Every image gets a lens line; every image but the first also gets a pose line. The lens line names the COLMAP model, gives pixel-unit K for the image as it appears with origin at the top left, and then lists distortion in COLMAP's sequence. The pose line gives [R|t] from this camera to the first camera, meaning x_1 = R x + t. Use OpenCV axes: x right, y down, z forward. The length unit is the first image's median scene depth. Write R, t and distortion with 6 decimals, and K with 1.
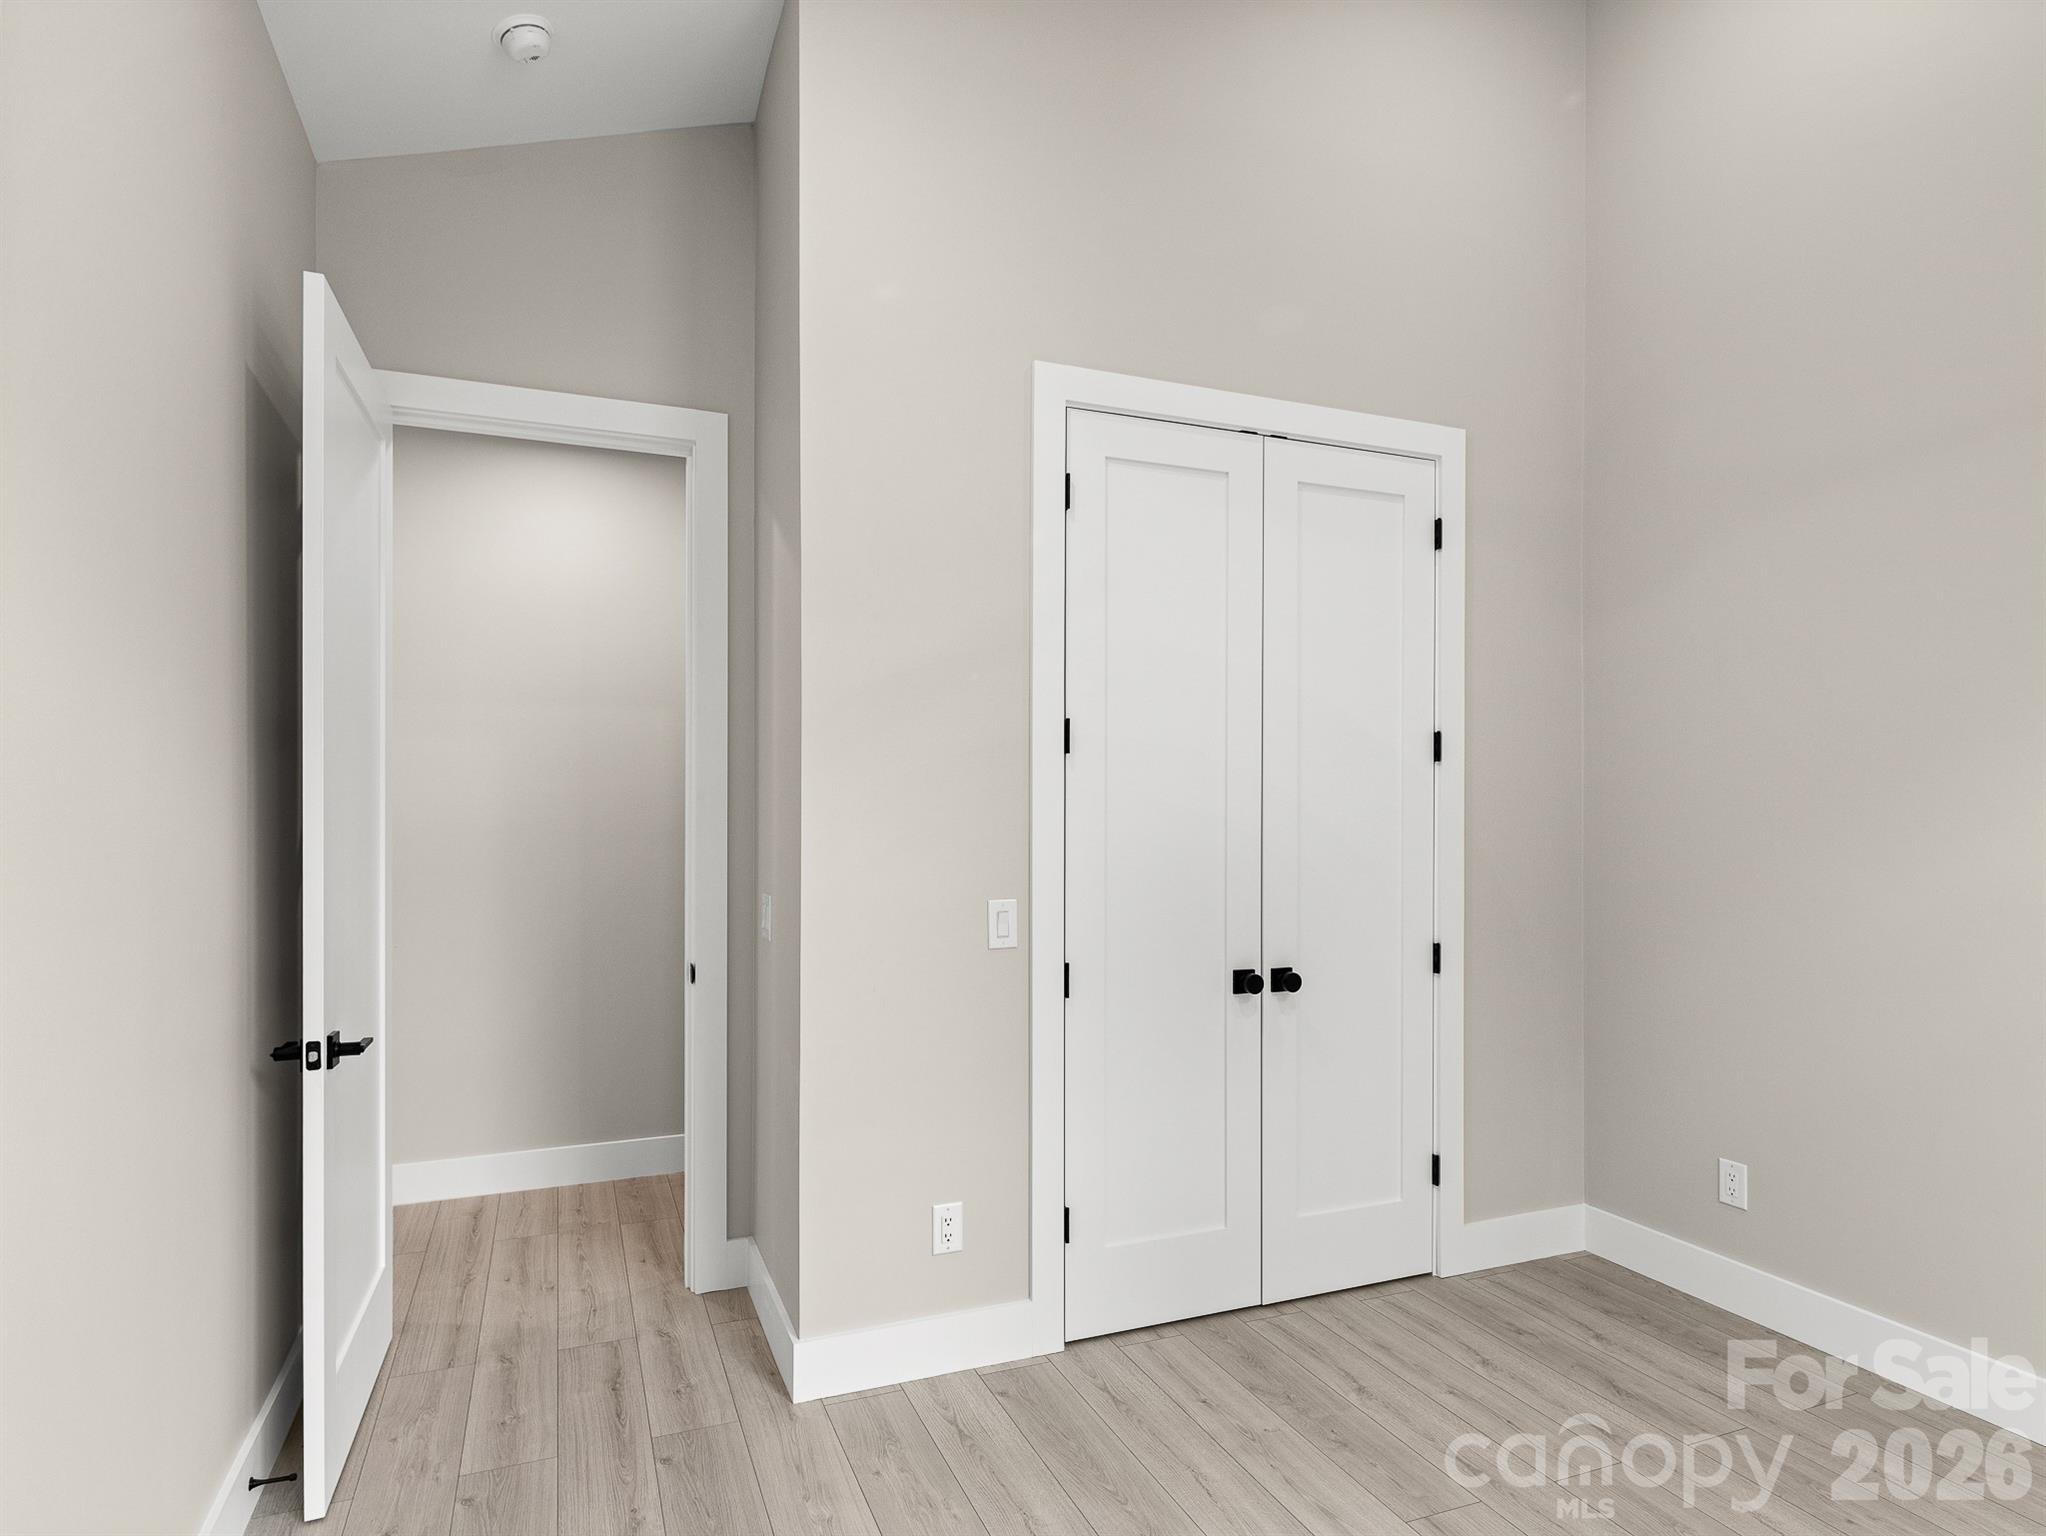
lens RADIAL K [[1111.7, 0, 1019.9], [0, 1111.7, 782.0], [0, 0, 1]] dist [0.005216, -0.000629]
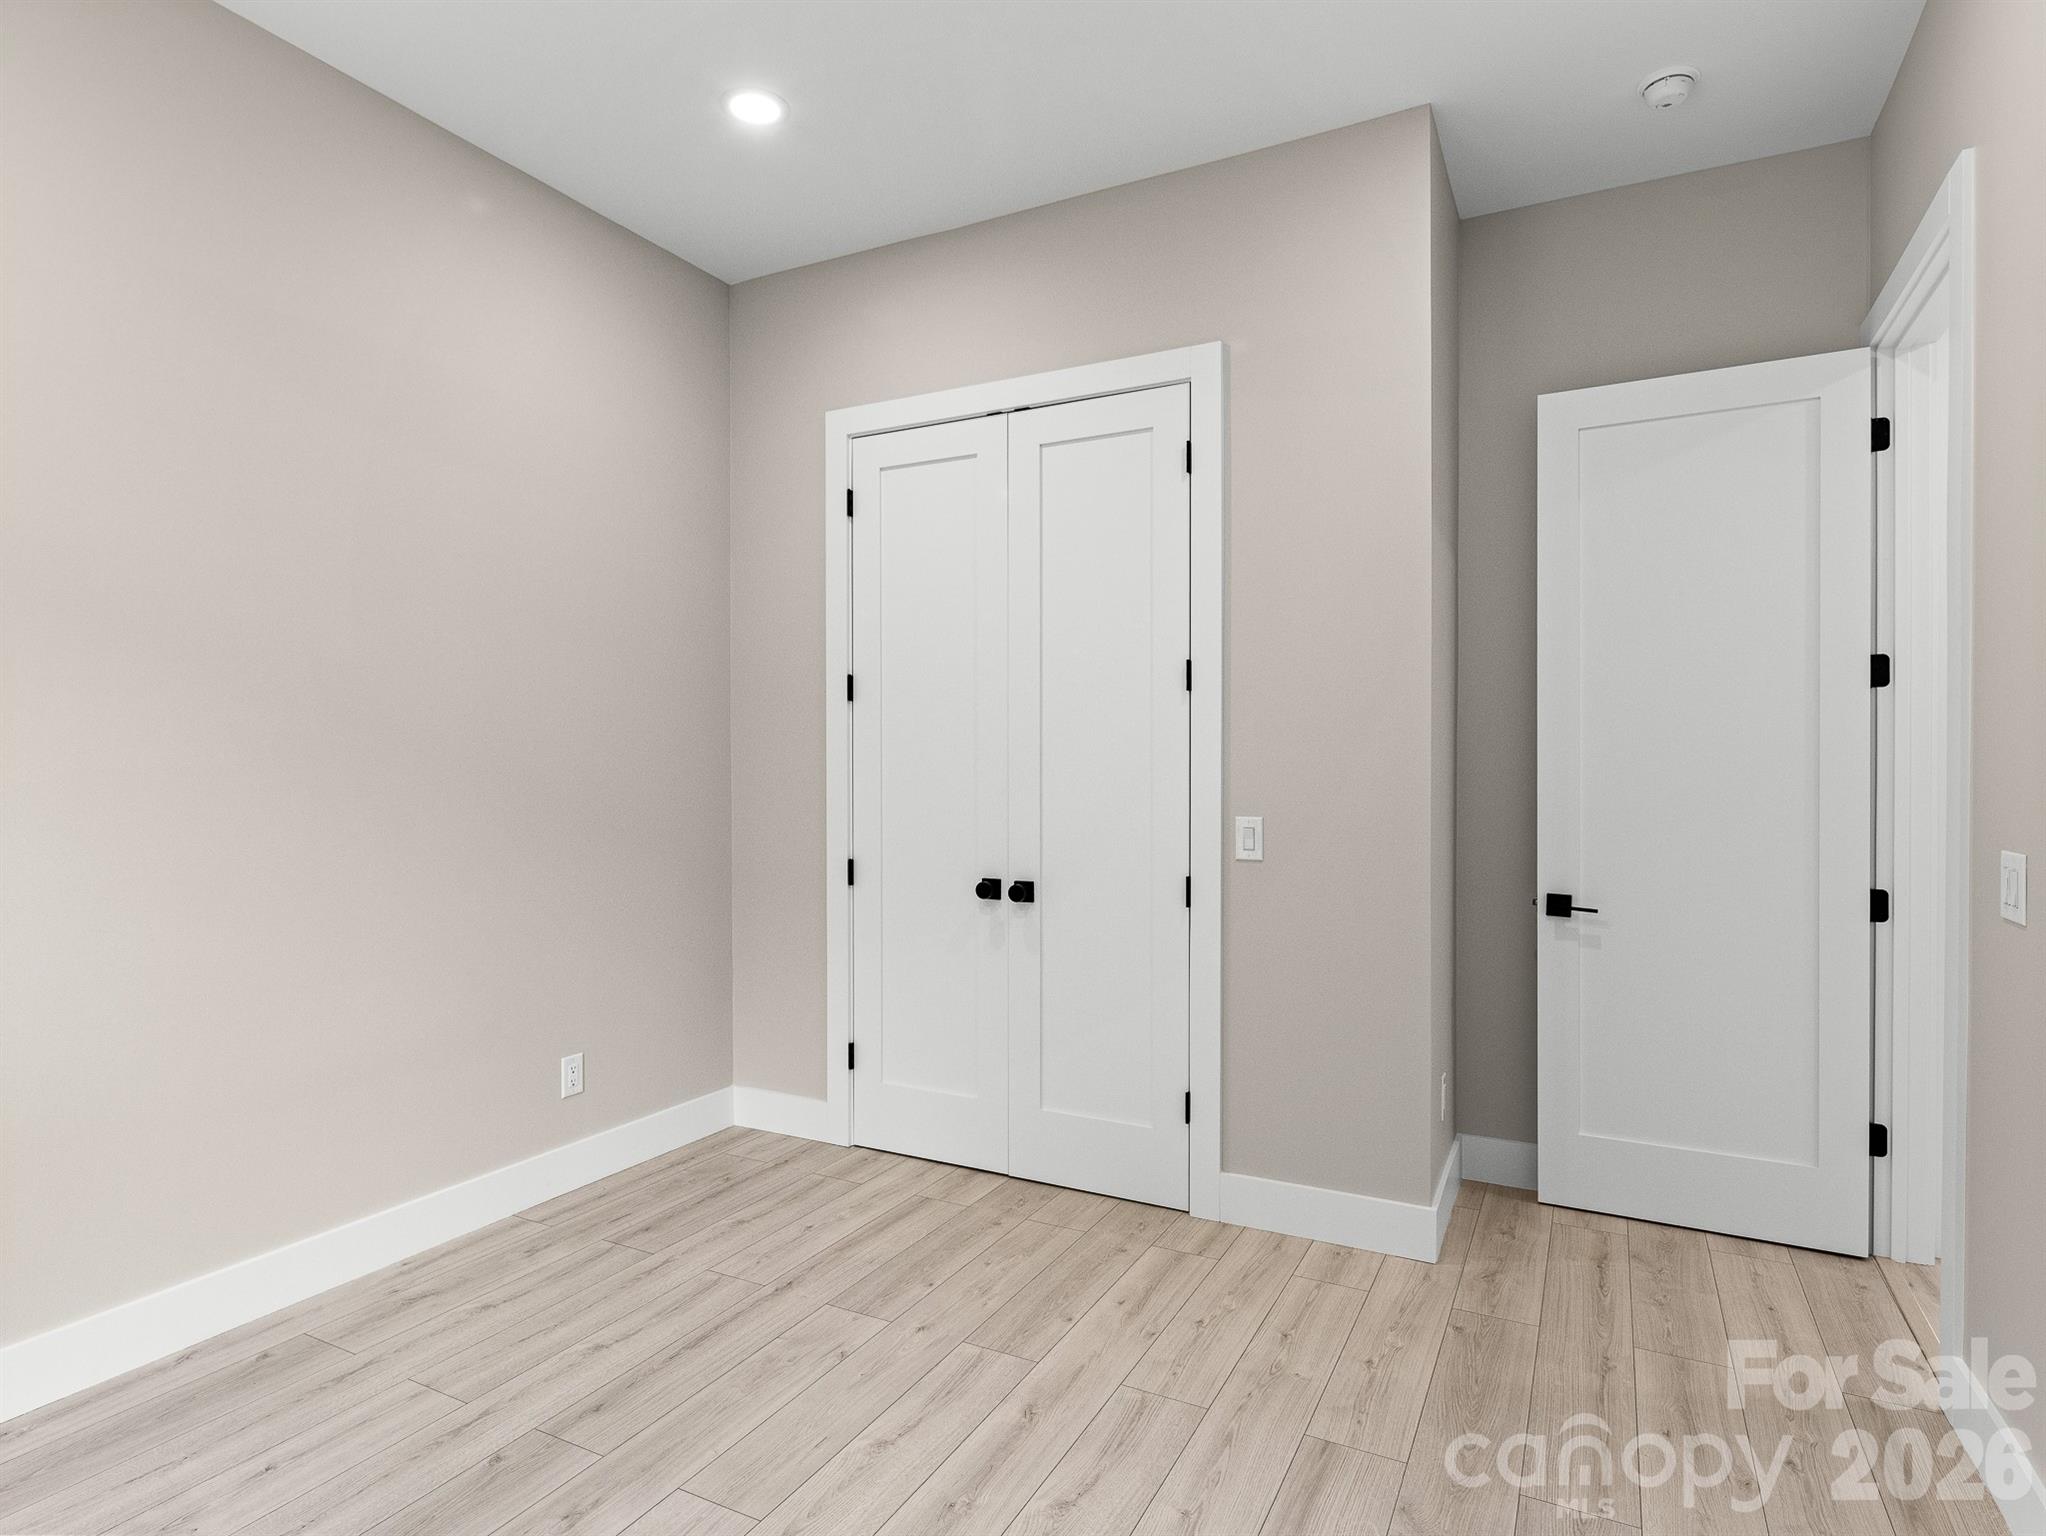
lens RADIAL K [[1111.7, 0, 1018.5], [0, 1111.7, 769.1], [0, 0, 1]] dist [0.005216, -0.000629]
pose [[0.642147, 0.003851, -0.766571, 1.101534], [0.001432, 0.999980, 0.006223, 0.046966], [0.766580, -0.005093, 0.642129, 0.274998]]
